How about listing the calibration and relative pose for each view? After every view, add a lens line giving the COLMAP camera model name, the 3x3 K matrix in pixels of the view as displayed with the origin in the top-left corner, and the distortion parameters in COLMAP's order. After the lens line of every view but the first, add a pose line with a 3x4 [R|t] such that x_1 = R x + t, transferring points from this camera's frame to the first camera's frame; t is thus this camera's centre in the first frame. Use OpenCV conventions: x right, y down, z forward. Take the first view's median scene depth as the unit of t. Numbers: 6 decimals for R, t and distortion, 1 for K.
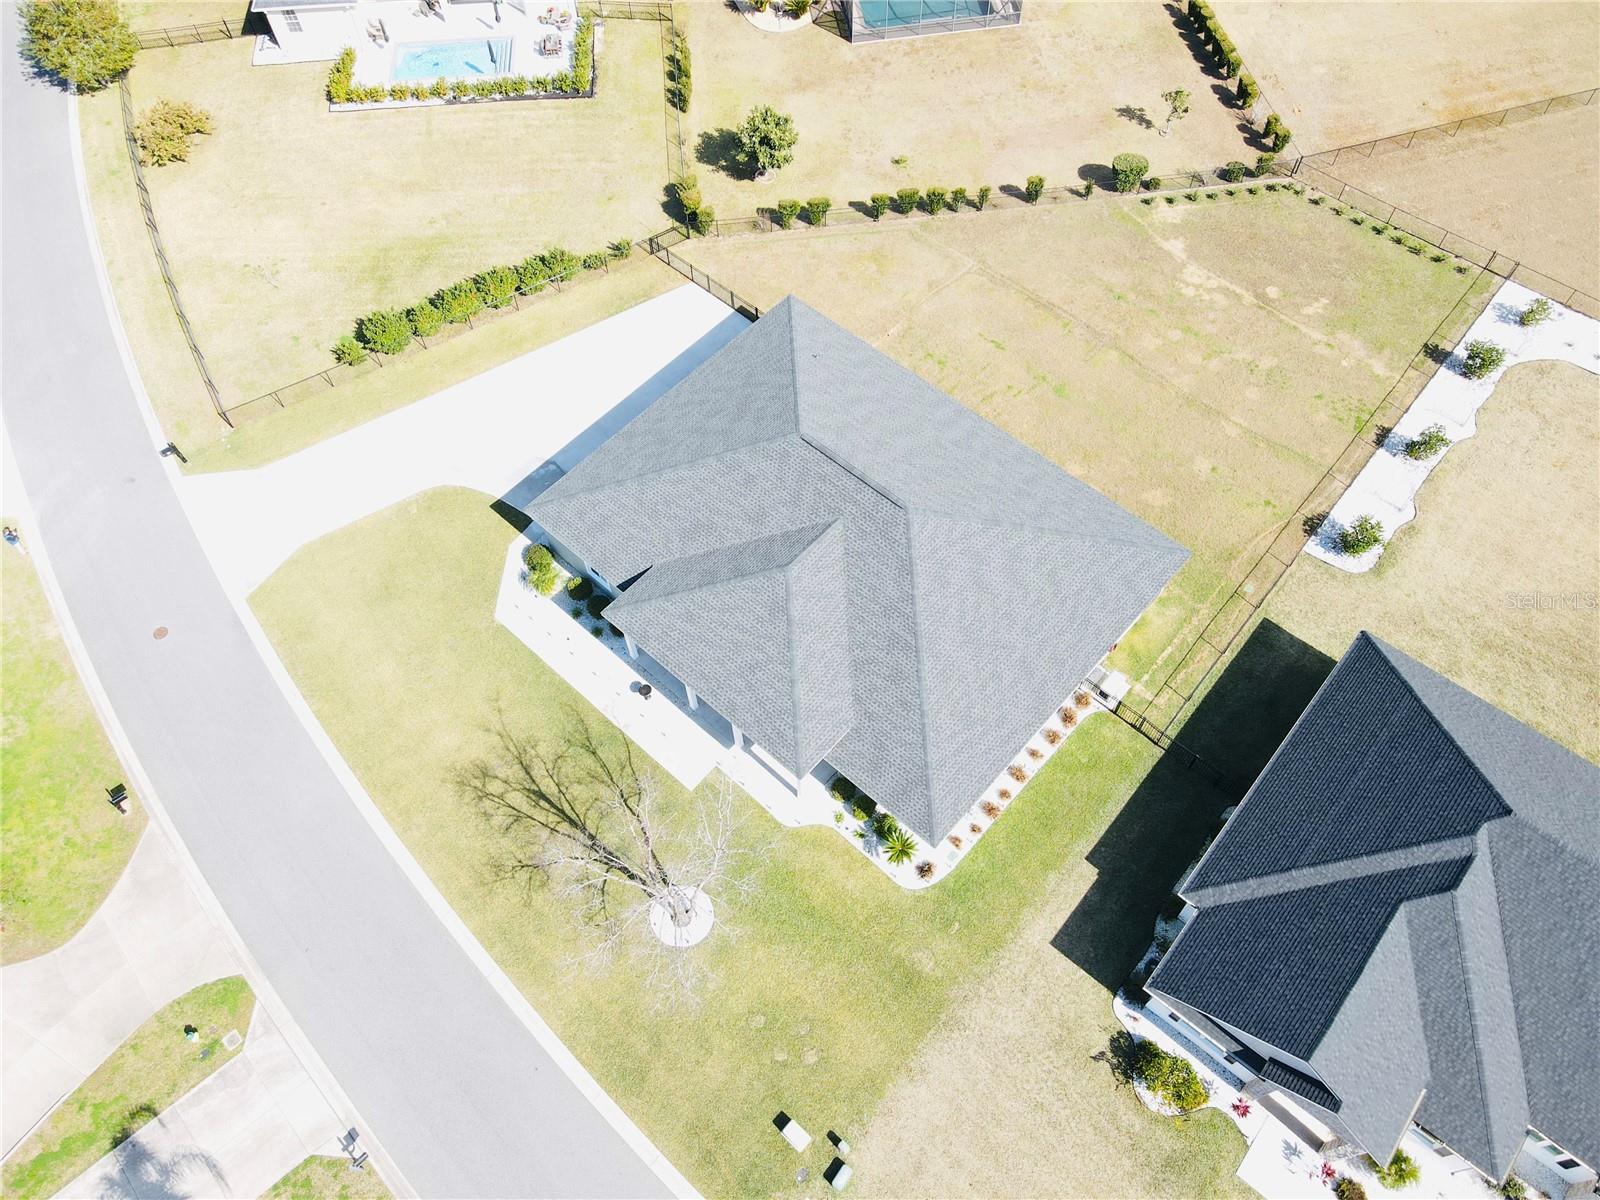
lens RADIAL K [[1171.4, 0, 803.2], [0, 1171.4, 604.9], [0, 0, 1]] dist [0.003140, 0.028487]
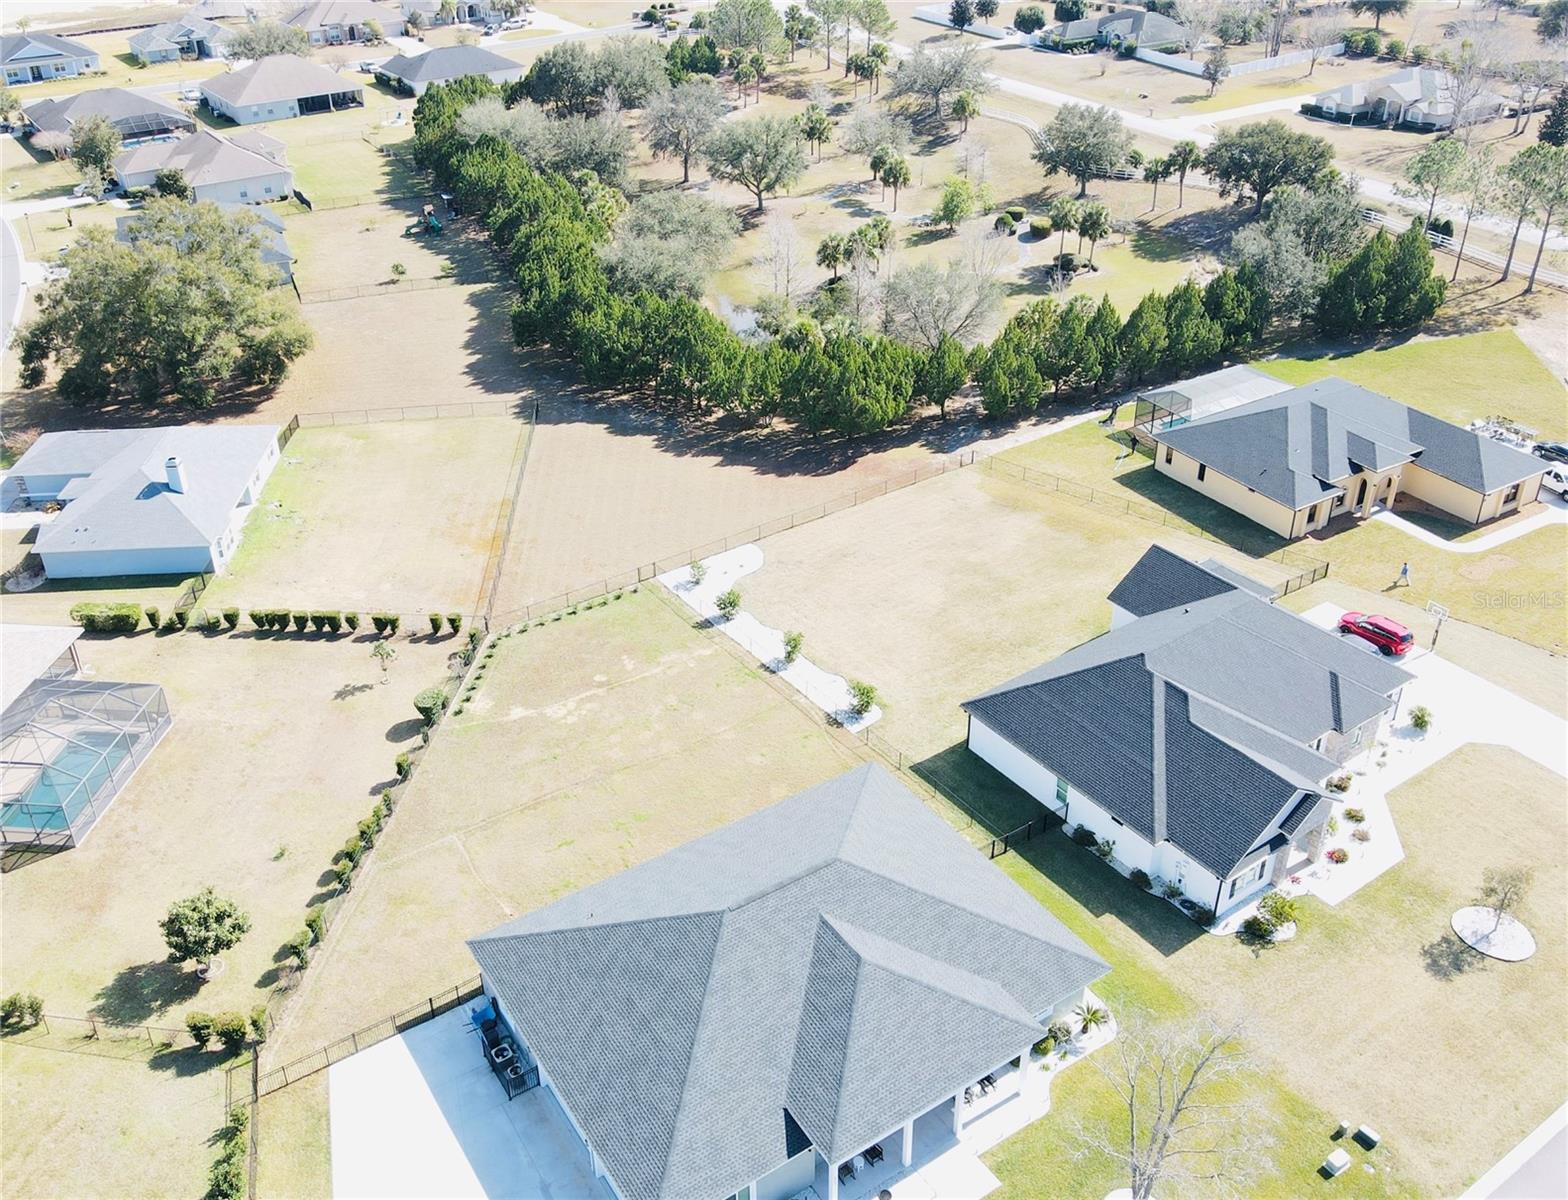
lens RADIAL K [[1381.7, 0, 784.0], [0, 1381.7, 600.0], [0, 0, 1]] dist [-0.009467, 0.137728]
pose [[0.244014, -0.501723, 0.829898, -0.666785], [0.835329, 0.543457, 0.082941, -0.274093], [-0.492628, 0.673000, 0.551715, 0.101188]]
